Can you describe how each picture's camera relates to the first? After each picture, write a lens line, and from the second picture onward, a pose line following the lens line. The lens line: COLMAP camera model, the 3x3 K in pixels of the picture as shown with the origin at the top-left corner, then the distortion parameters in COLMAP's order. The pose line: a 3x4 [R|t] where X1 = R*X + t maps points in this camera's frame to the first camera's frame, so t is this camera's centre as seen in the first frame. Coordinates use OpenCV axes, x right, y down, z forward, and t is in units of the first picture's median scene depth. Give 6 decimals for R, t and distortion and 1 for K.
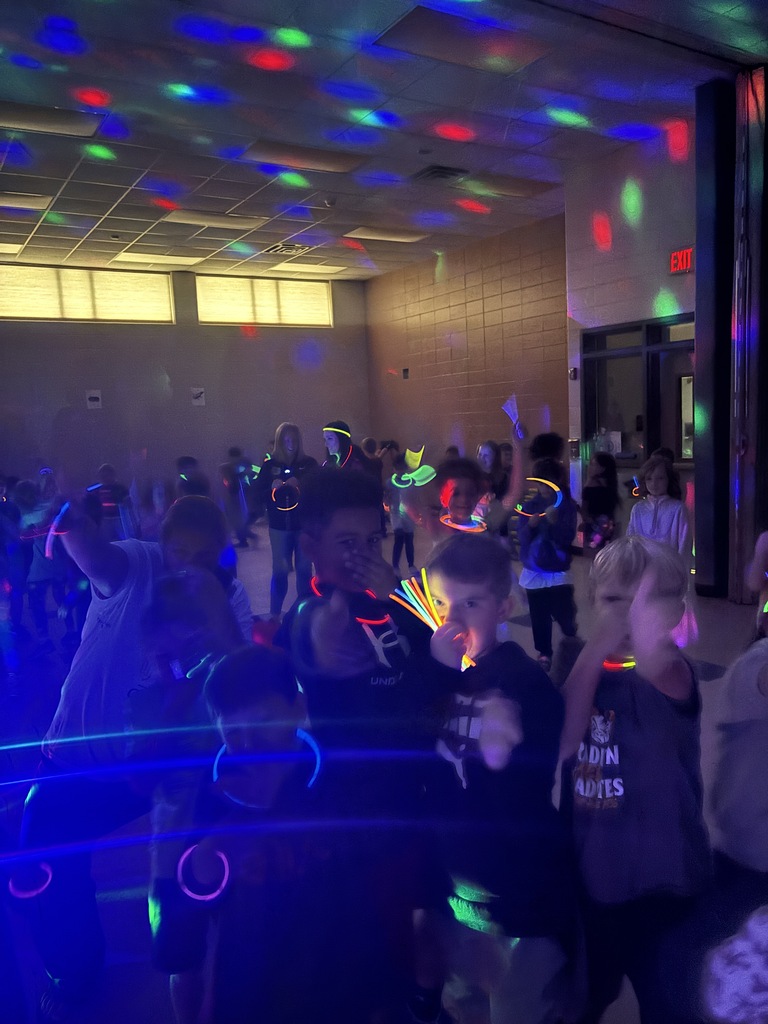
lens RADIAL K [[770.1, 0, 378.7], [0, 770.1, 515.9], [0, 0, 1]] dist [0.050000, -0.005495]
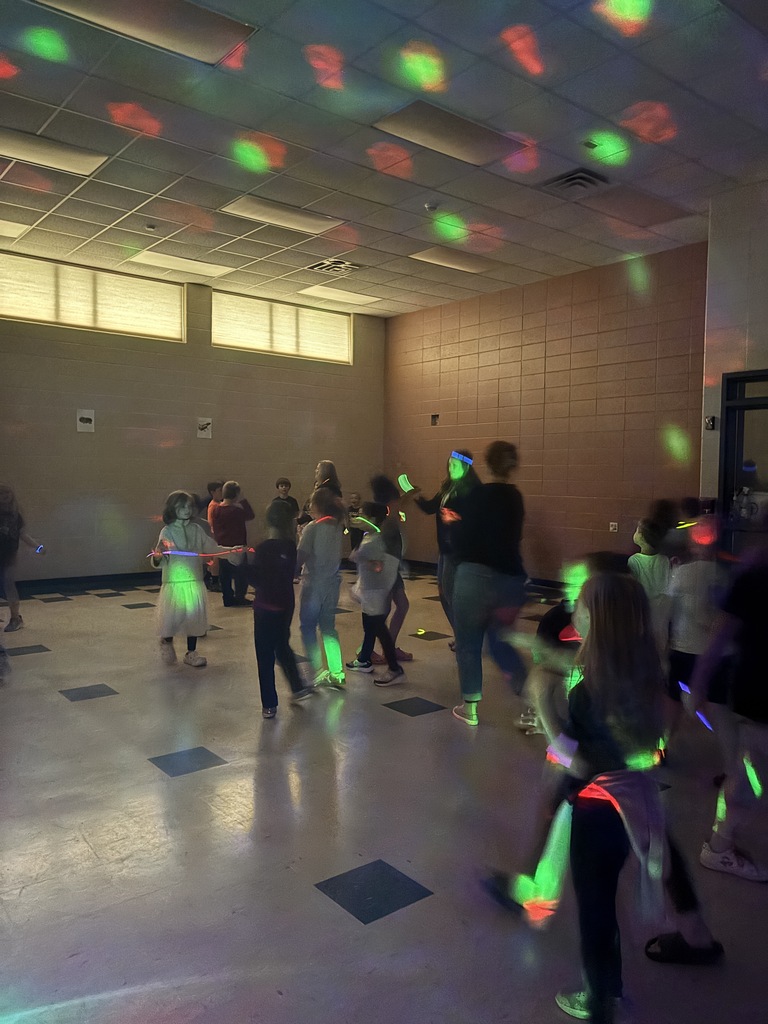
lens RADIAL K [[770.1, 0, 389.3], [0, 770.1, 511.0], [0, 0, 1]] dist [0.050000, -0.005495]
pose [[0.990530, 0.059473, 0.123746, -0.136253], [-0.048580, 0.994823, -0.089255, 0.005190], [-0.128414, 0.082398, 0.988292, 0.135353]]
